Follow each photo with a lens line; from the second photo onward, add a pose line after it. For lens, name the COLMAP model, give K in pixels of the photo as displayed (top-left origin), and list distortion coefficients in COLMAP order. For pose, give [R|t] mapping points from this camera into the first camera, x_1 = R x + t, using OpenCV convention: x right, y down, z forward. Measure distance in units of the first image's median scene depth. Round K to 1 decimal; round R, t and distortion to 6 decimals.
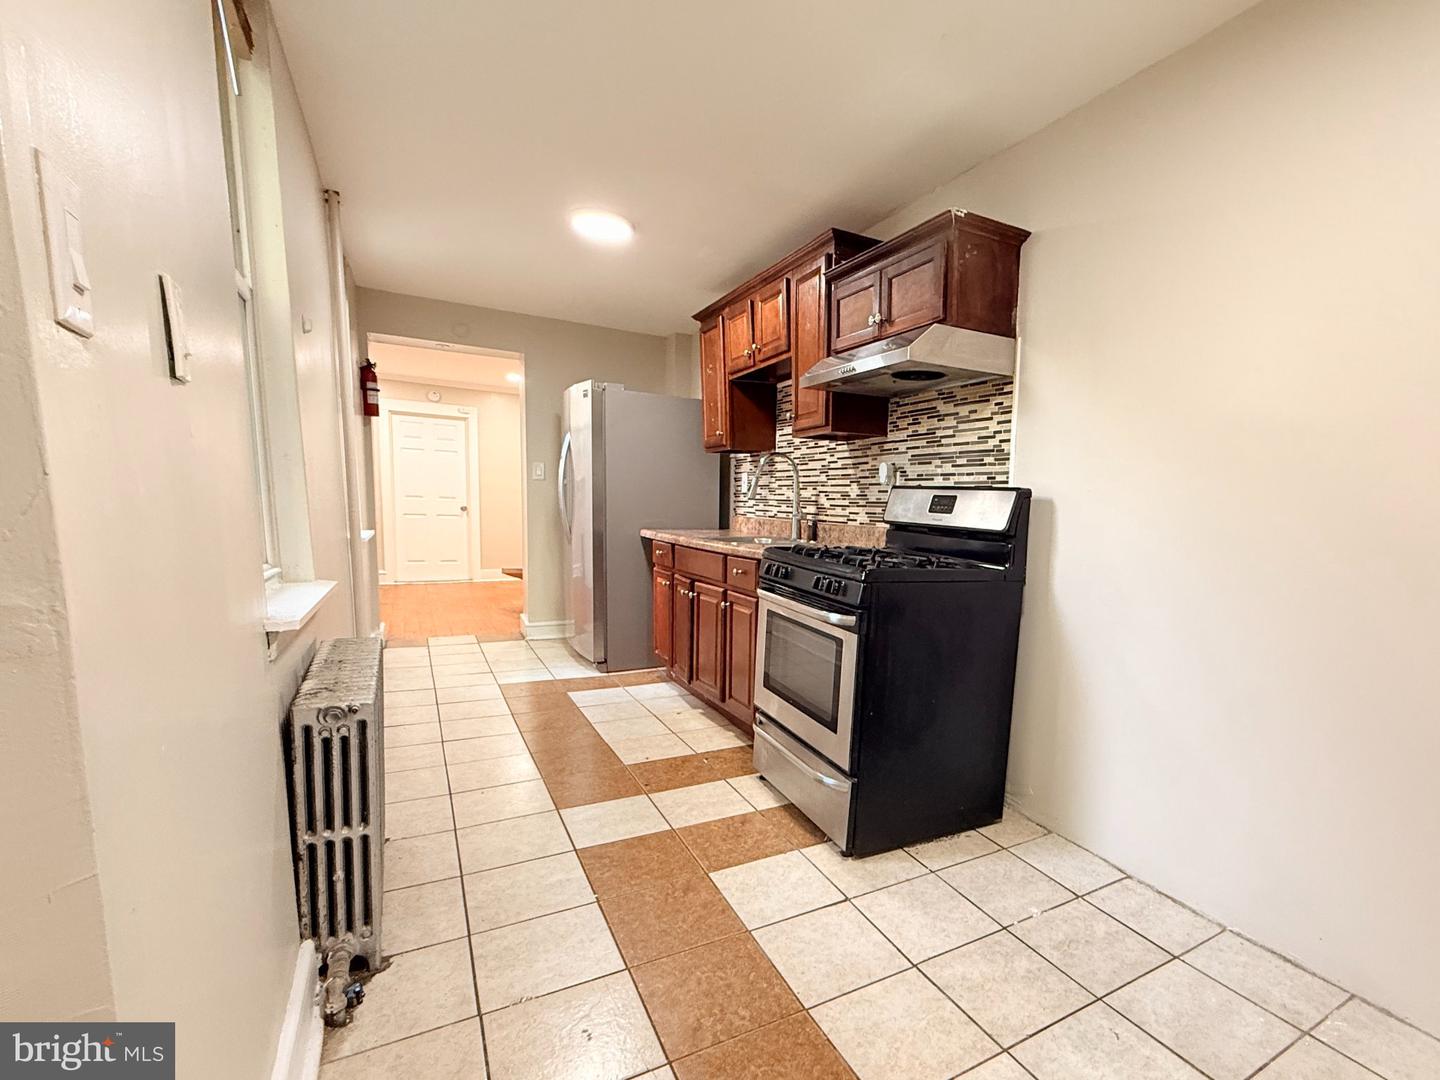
lens RADIAL K [[576.5, 0, 770.7], [0, 576.5, 568.3], [0, 0, 1]] dist [-0.001395, 0.001043]
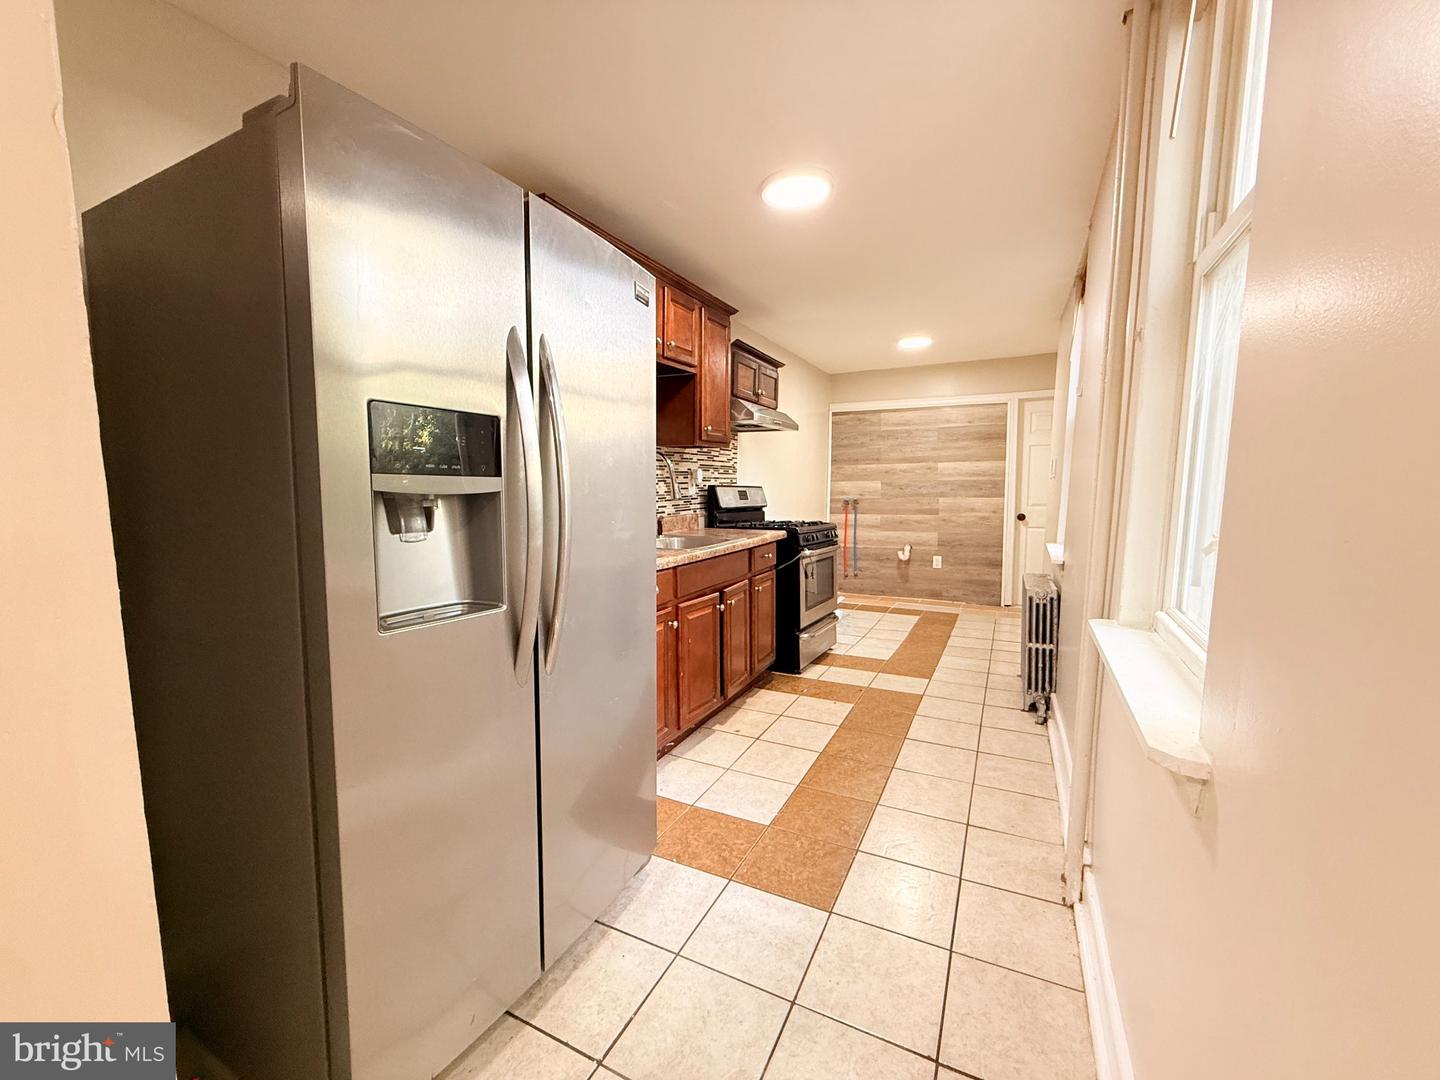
lens RADIAL K [[576.5, 0, 722.0], [0, 576.5, 538.8], [0, 0, 1]] dist [-0.001395, 0.001043]
pose [[-0.522206, -0.117550, 0.844679, -1.131198], [0.080034, 0.979329, 0.185768, -0.291526], [-0.849055, 0.164613, -0.502004, 1.805442]]
